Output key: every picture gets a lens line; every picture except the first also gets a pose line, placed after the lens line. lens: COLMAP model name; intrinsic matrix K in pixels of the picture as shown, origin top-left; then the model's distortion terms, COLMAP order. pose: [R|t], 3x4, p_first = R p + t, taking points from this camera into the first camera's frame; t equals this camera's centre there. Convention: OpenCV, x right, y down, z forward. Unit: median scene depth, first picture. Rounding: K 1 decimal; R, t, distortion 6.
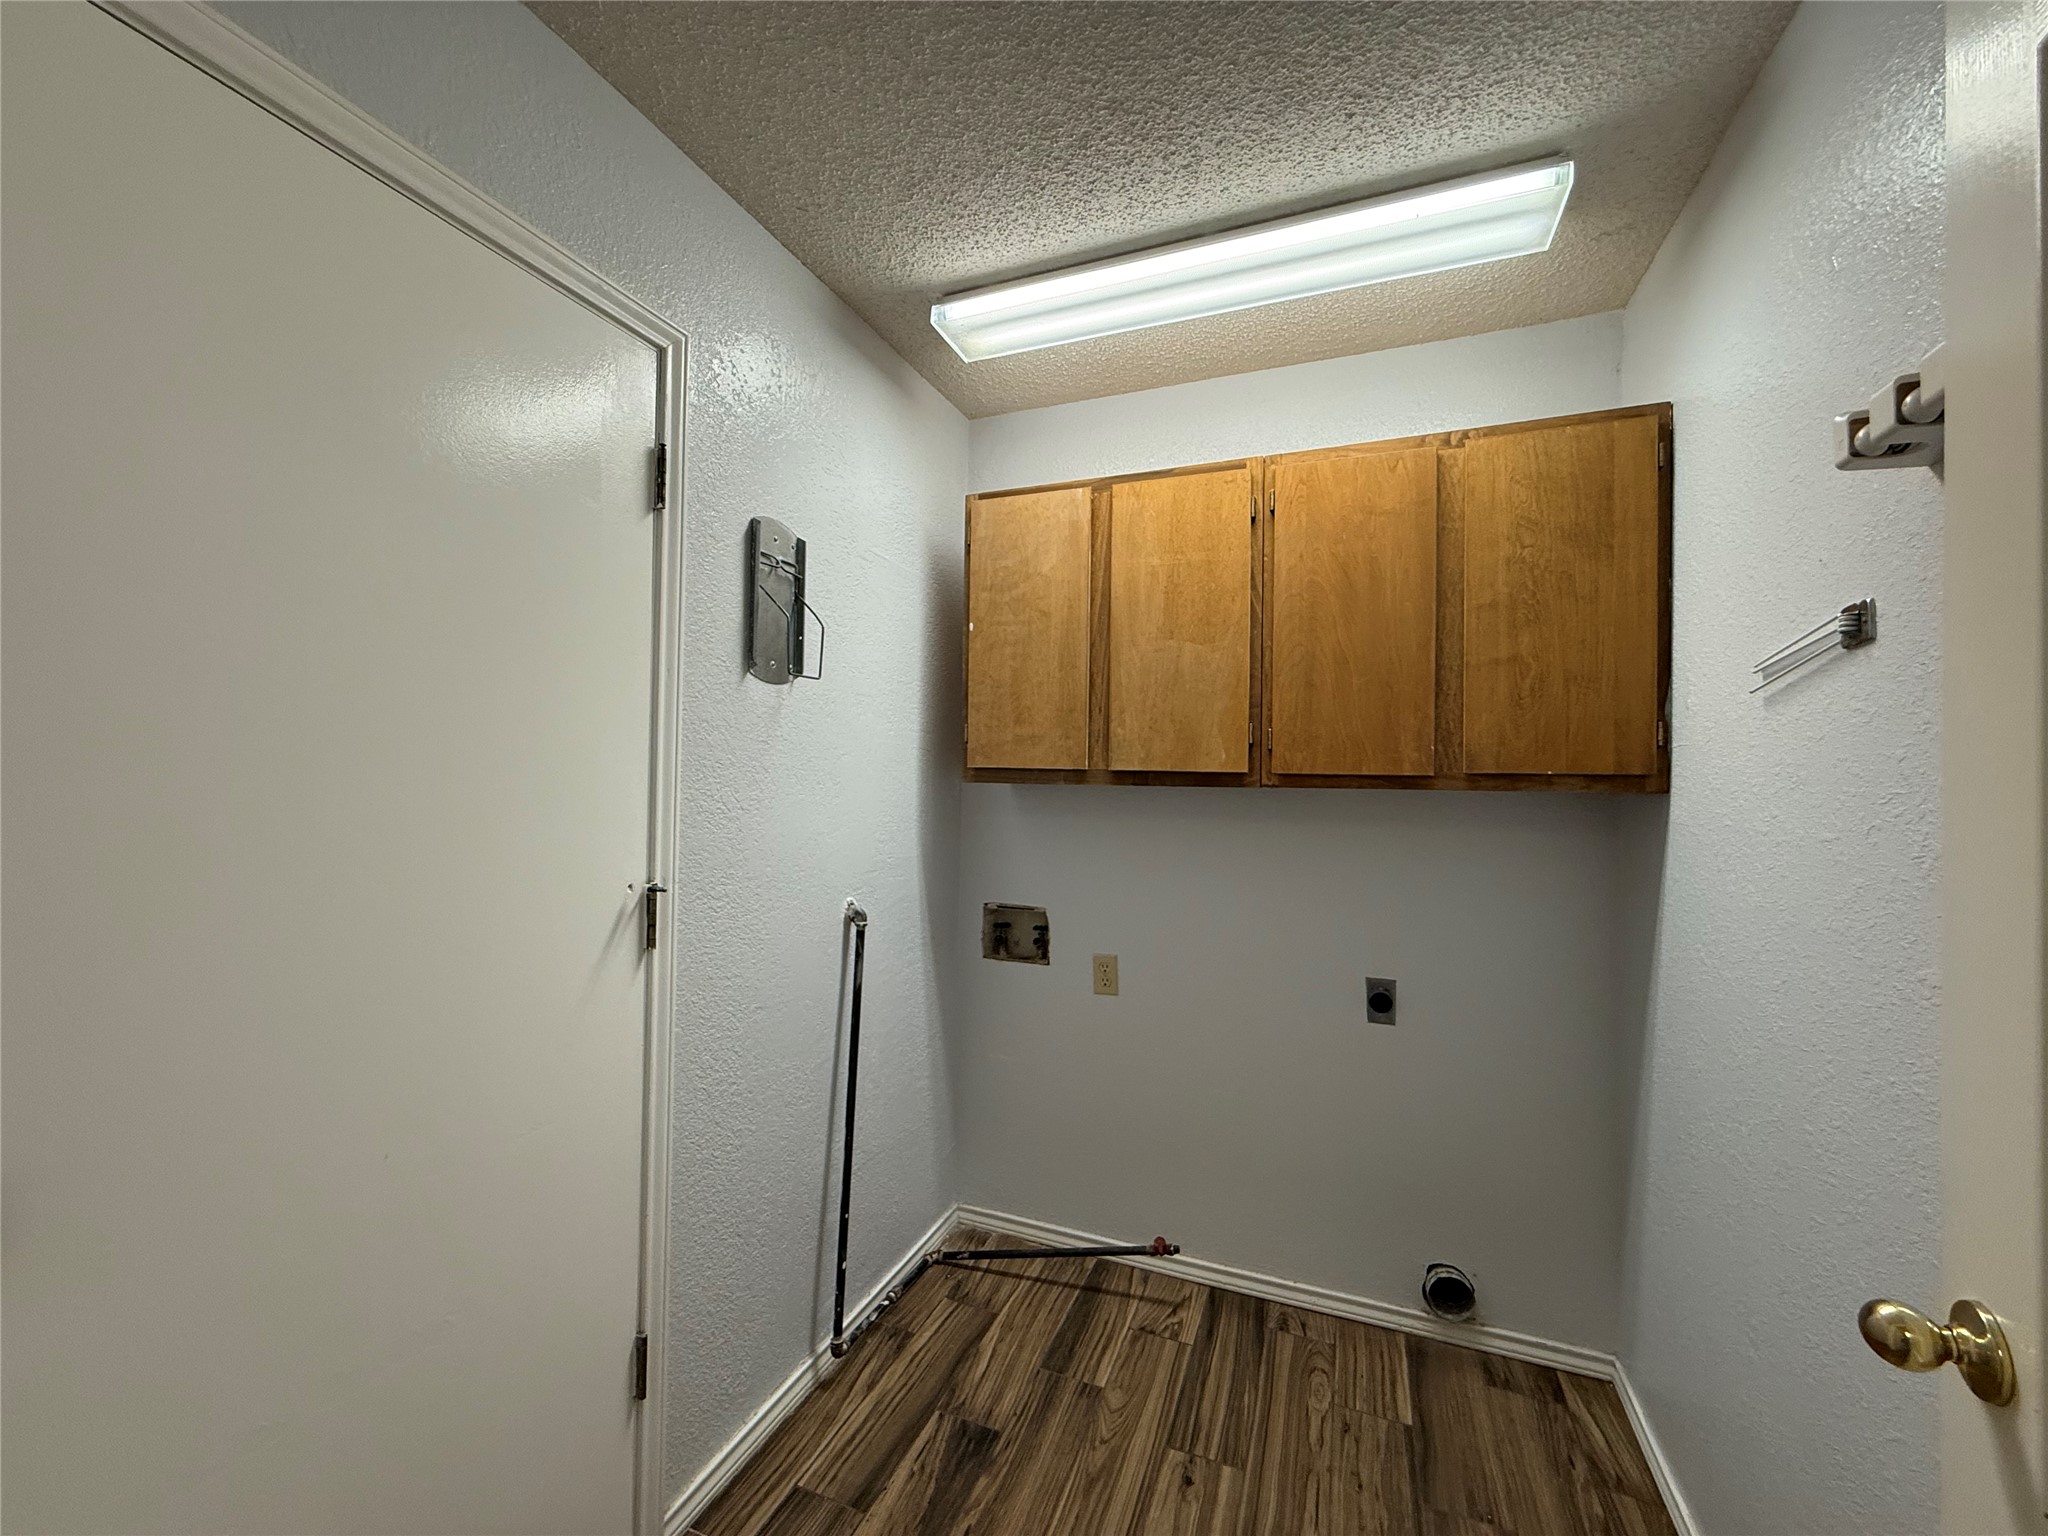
lens RADIAL K [[819.9, 0, 1021.0], [0, 819.9, 768.3], [0, 0, 1]] dist [-0.000249, 0.000528]
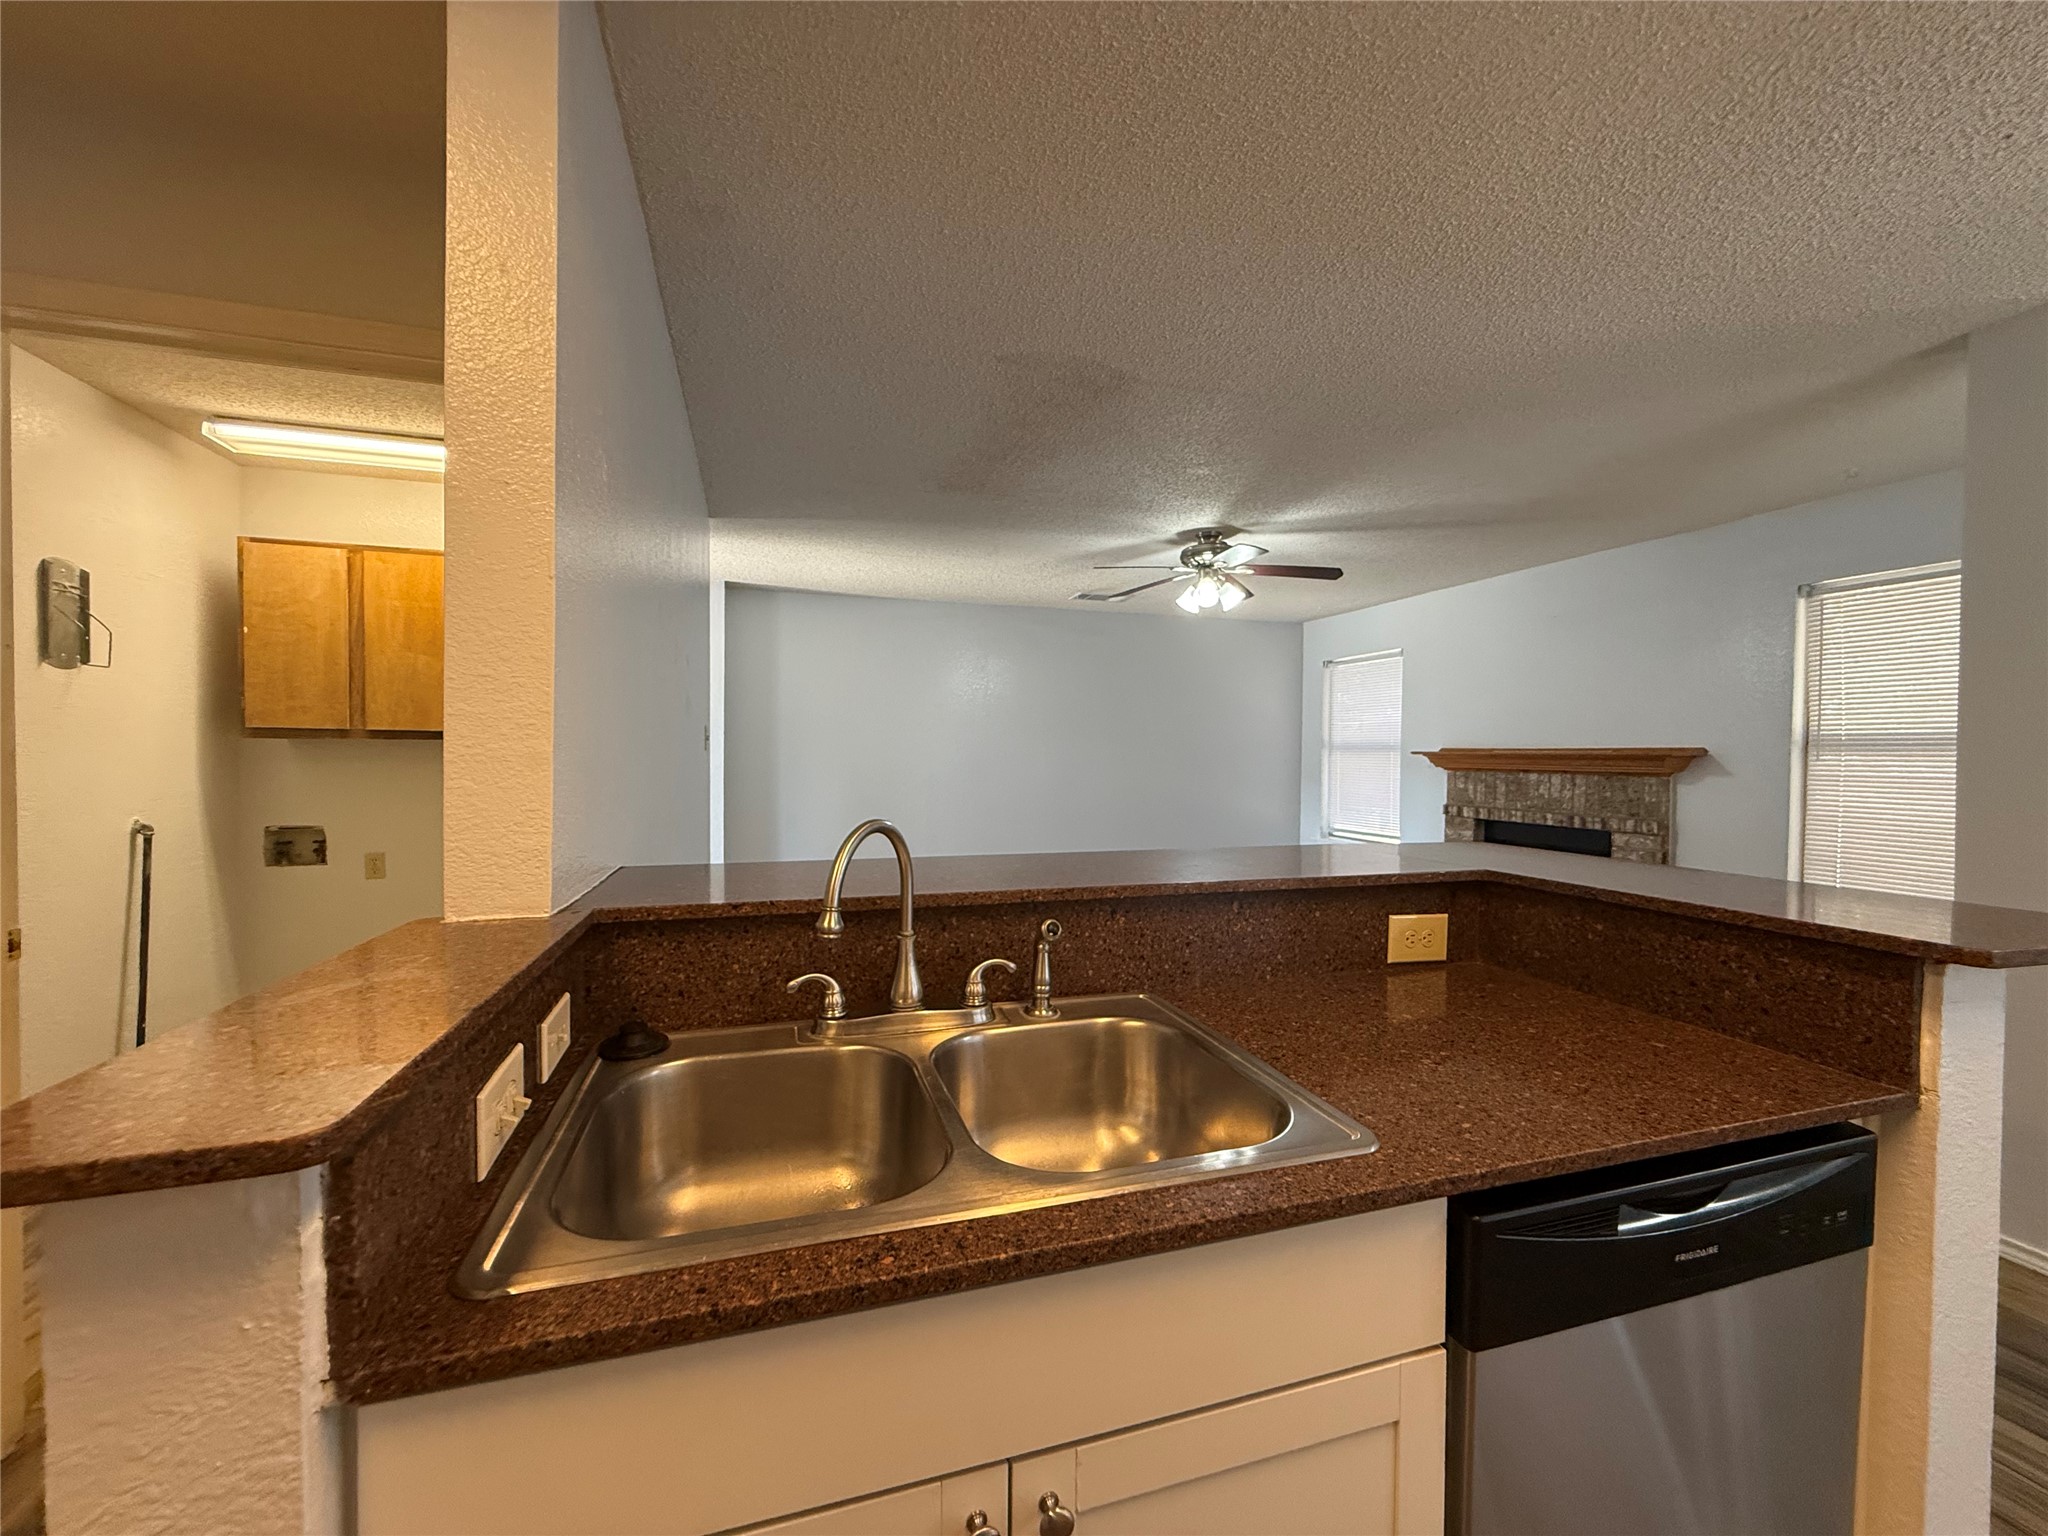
lens RADIAL K [[819.9, 0, 1021.0], [0, 819.9, 768.3], [0, 0, 1]] dist [-0.000249, 0.000528]
pose [[0.771512, -0.021599, 0.635848, 0.073598], [-0.001266, 0.999369, 0.035483, 0.019014], [-0.636213, -0.028180, 0.770998, -1.047678]]
